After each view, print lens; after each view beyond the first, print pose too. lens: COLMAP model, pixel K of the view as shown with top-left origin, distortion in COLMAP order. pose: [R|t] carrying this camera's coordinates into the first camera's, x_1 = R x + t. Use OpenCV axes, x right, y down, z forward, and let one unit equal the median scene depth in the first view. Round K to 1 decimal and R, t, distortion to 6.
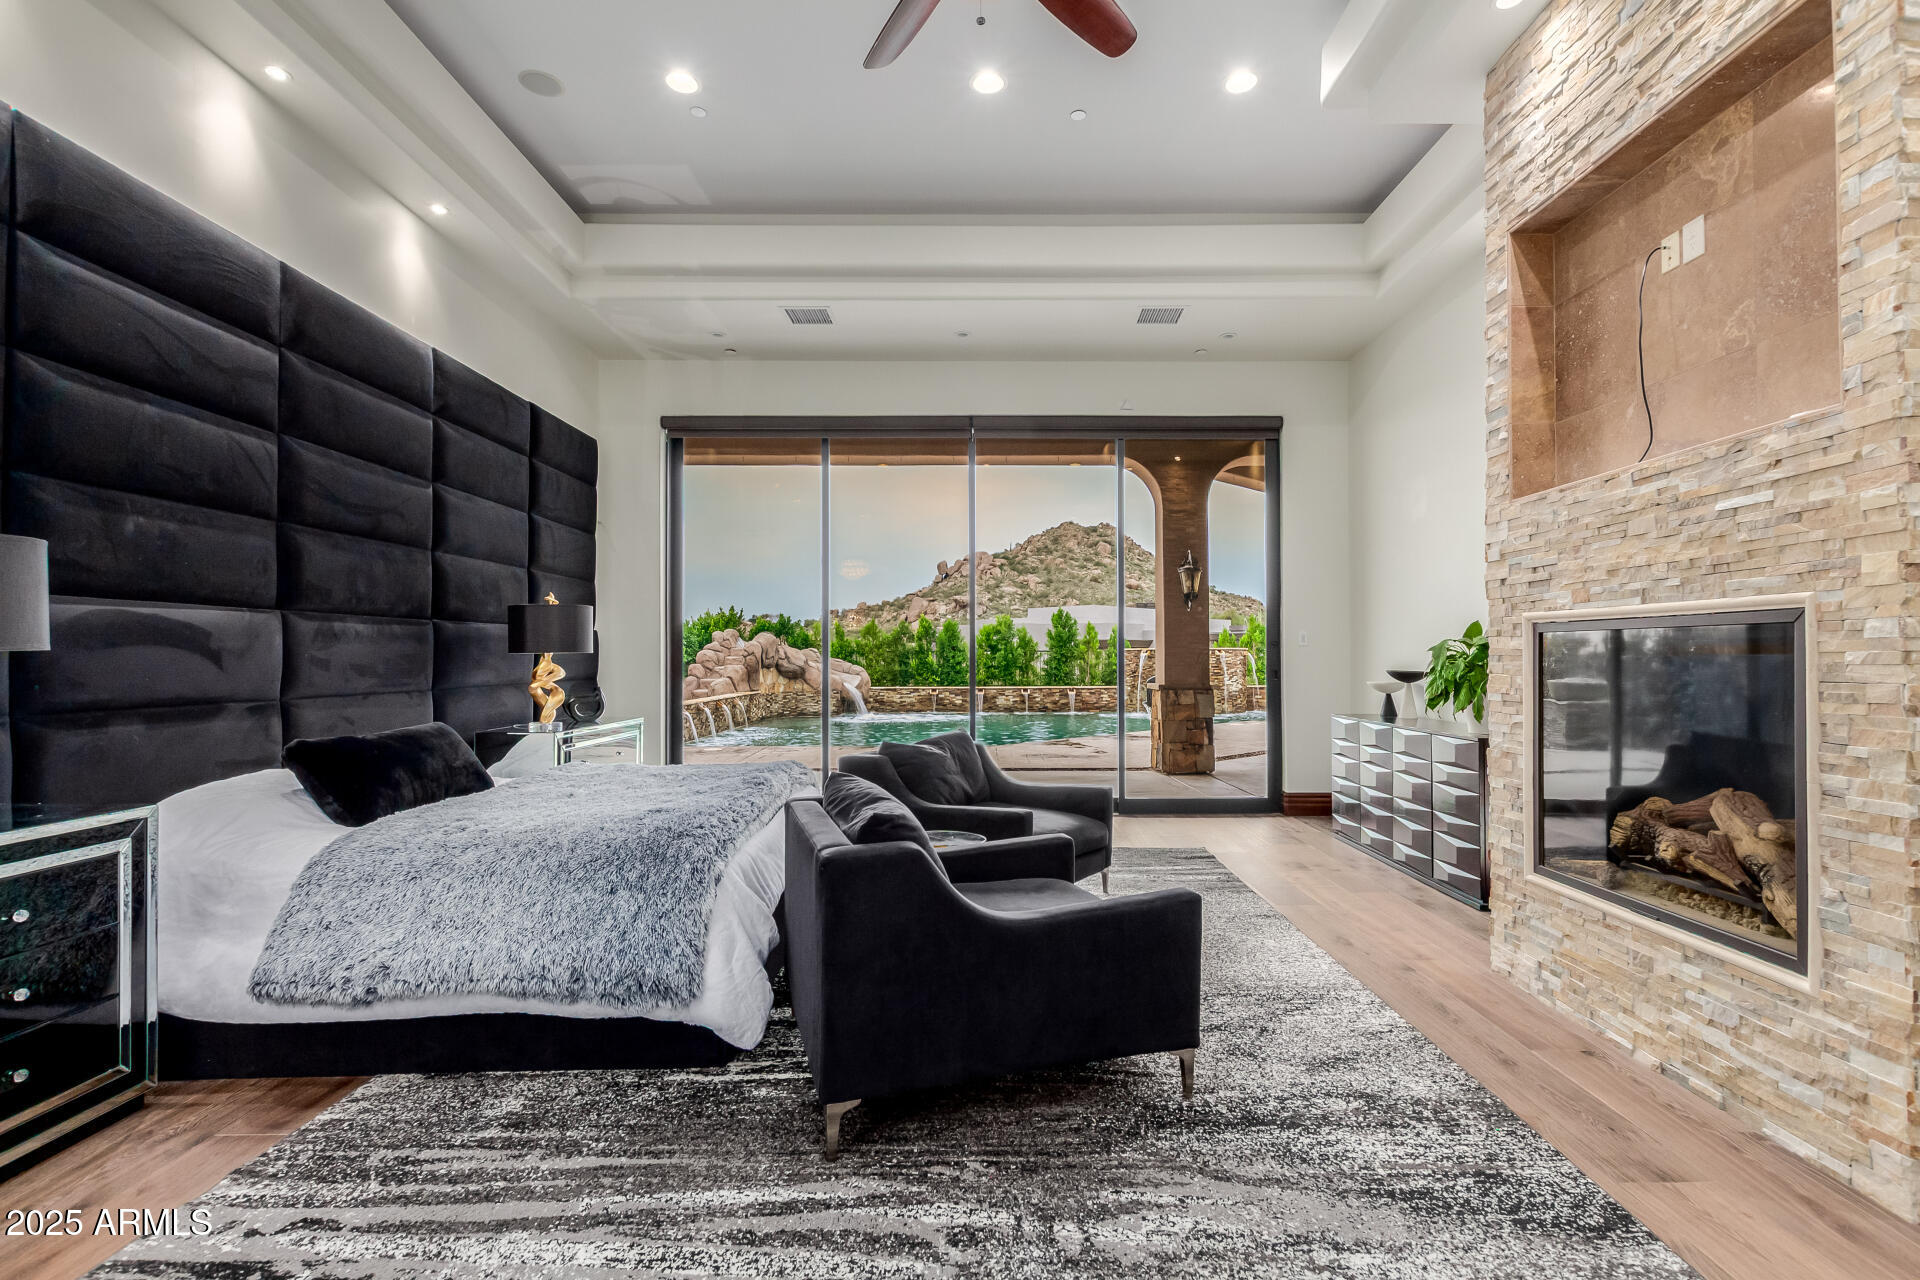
lens RADIAL K [[884.5, 0, 996.4], [0, 884.5, 645.8], [0, 0, 1]] dist [0.008000, -0.003267]
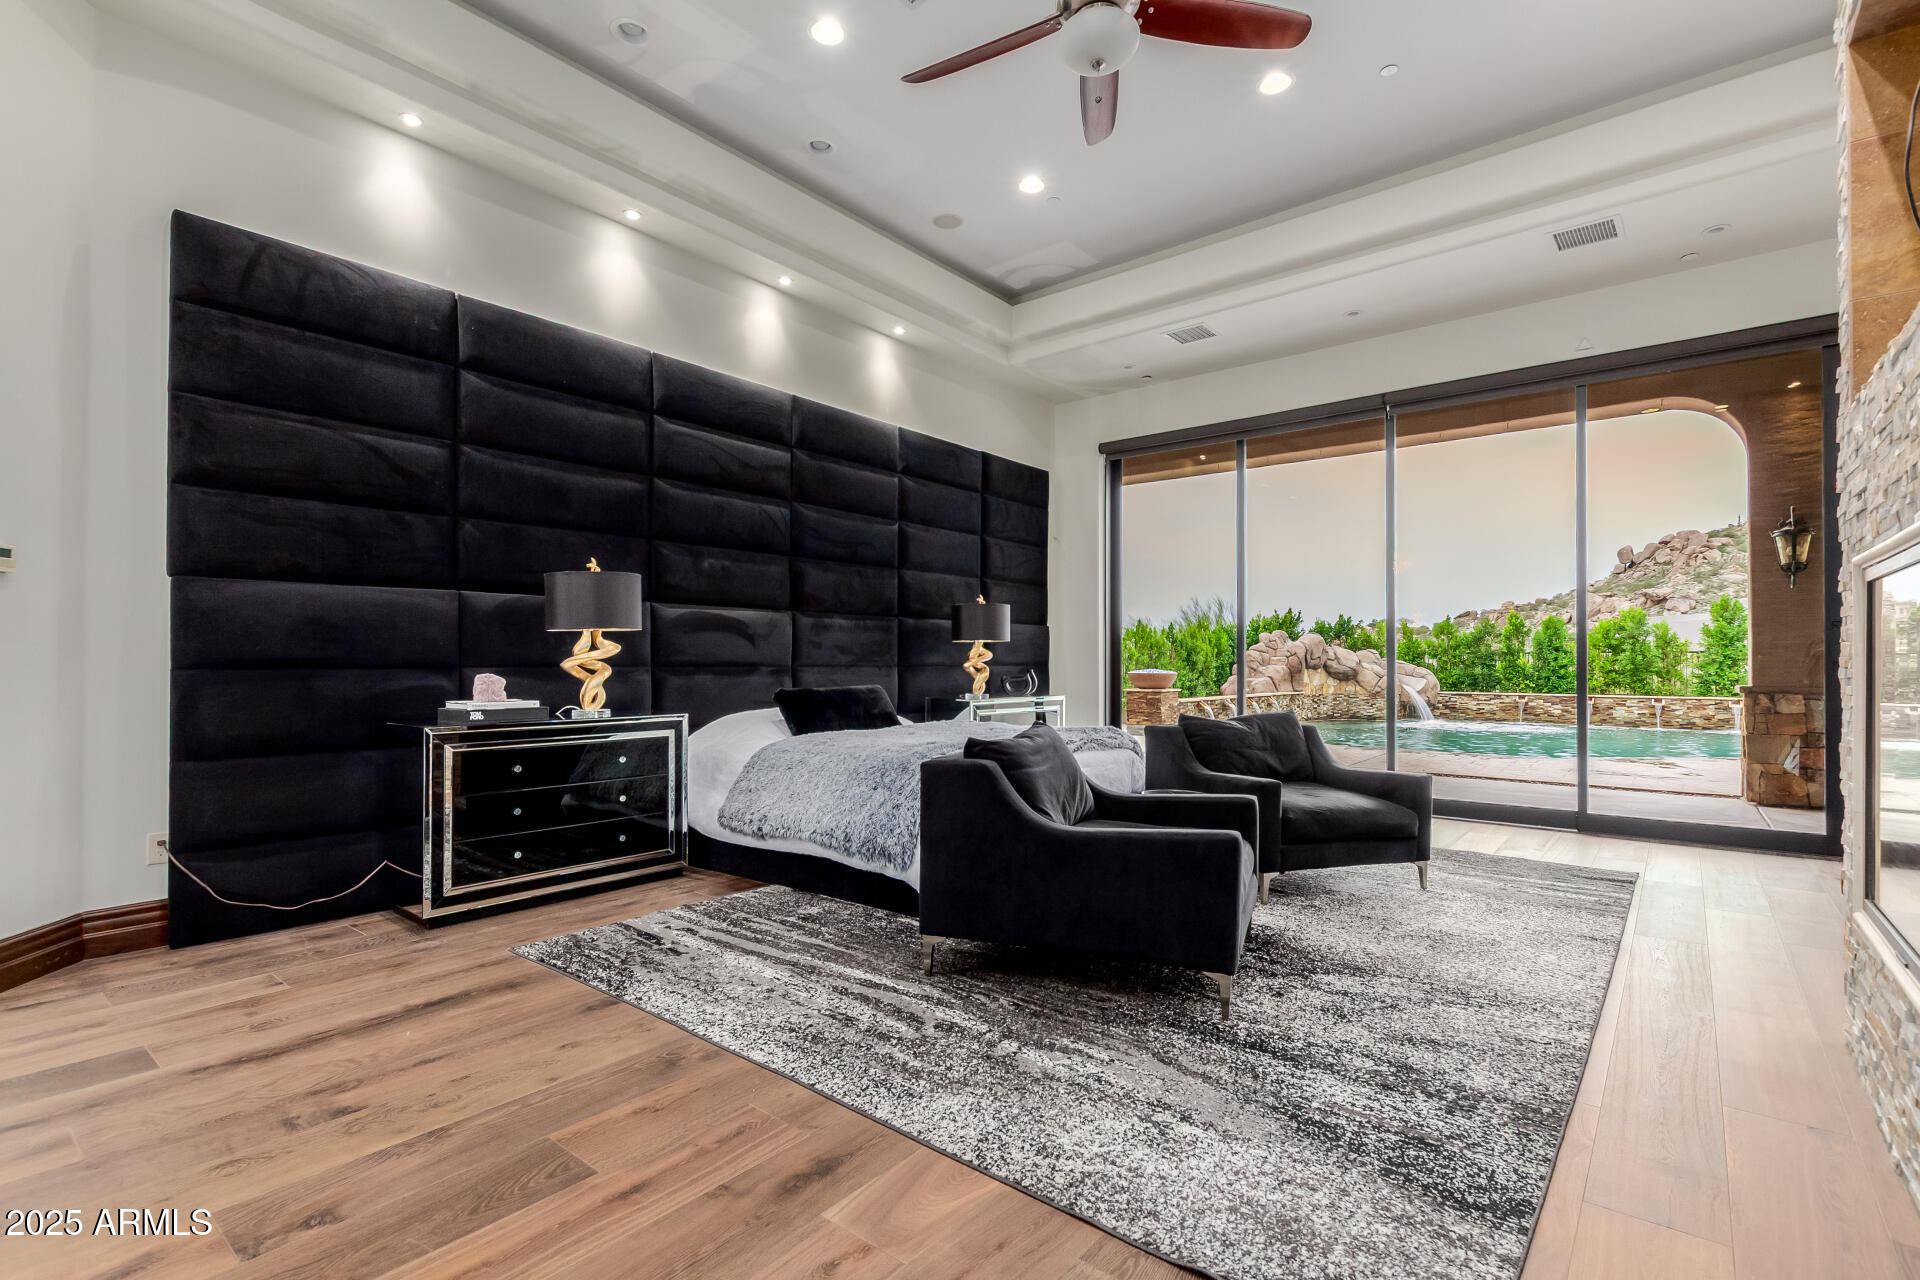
lens RADIAL K [[884.5, 0, 980.6], [0, 884.5, 652.1], [0, 0, 1]] dist [0.008000, -0.003267]
pose [[0.775736, -0.003995, -0.631045, 0.483321], [0.004088, 0.999991, -0.001306, 0.038755], [0.631044, -0.001567, 0.775745, -0.031253]]
